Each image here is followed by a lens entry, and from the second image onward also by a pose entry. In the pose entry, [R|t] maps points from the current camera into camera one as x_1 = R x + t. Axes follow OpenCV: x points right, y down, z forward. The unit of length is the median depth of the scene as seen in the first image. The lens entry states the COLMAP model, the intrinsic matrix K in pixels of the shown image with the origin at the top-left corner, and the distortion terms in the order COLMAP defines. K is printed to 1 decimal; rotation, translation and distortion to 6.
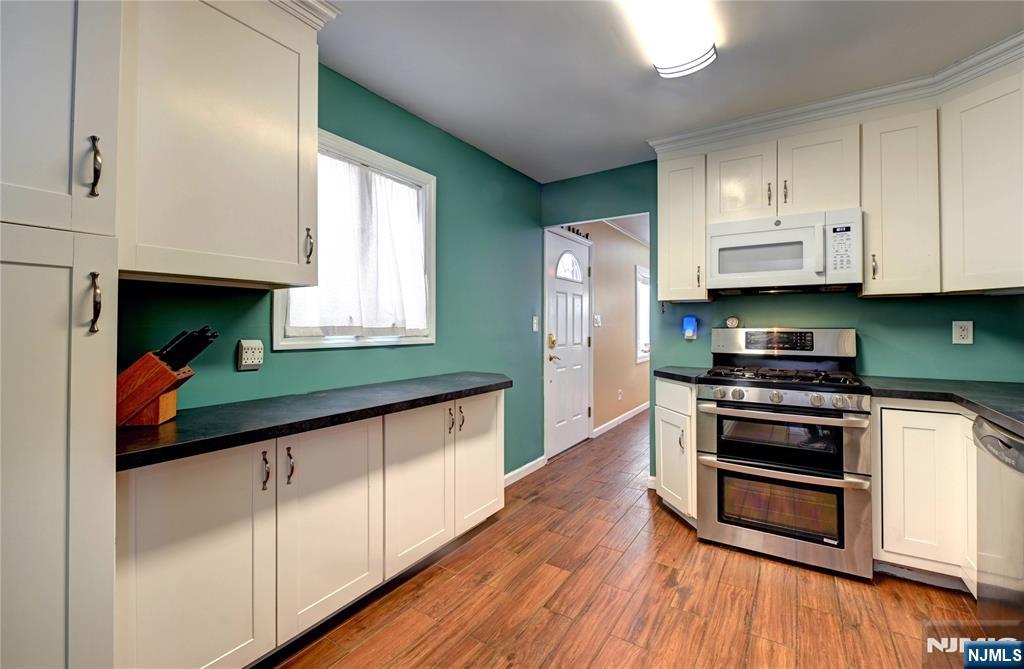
lens RADIAL K [[415.9, 0, 515.0], [0, 415.9, 325.4], [0, 0, 1]] dist [0.001163, 0.000062]
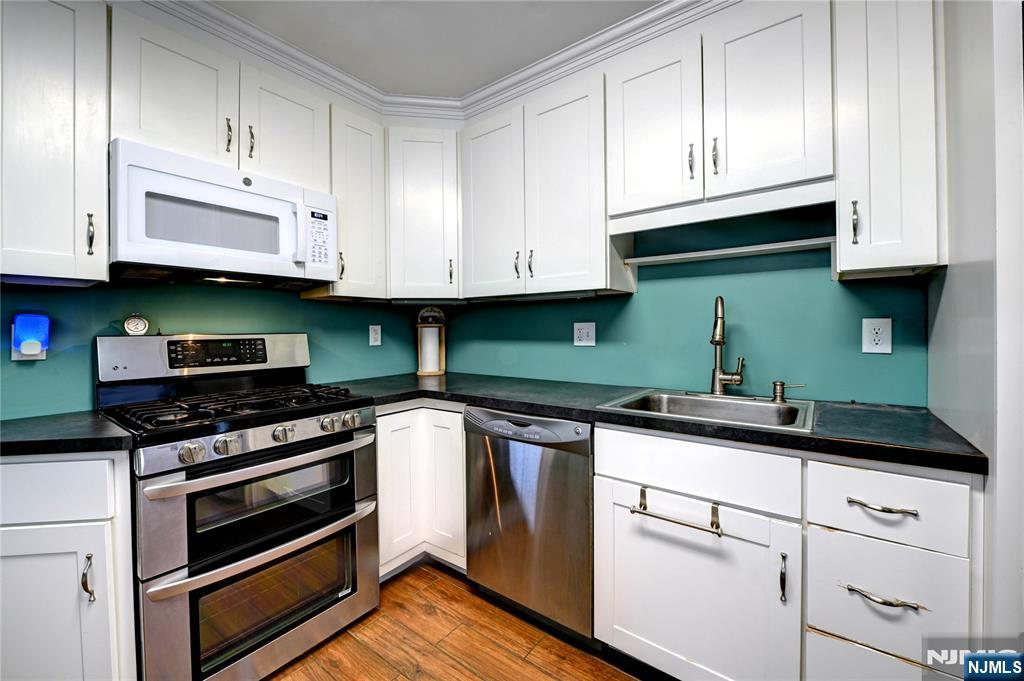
lens RADIAL K [[411.0, 0, 510.9], [0, 411.0, 331.7], [0, 0, 1]] dist [-0.009873, 0.000112]
pose [[0.062485, -0.009232, 0.998003, -0.019137], [0.007598, 0.999933, 0.008774, -0.000264], [-0.998017, 0.007035, 0.062551, 0.552492]]
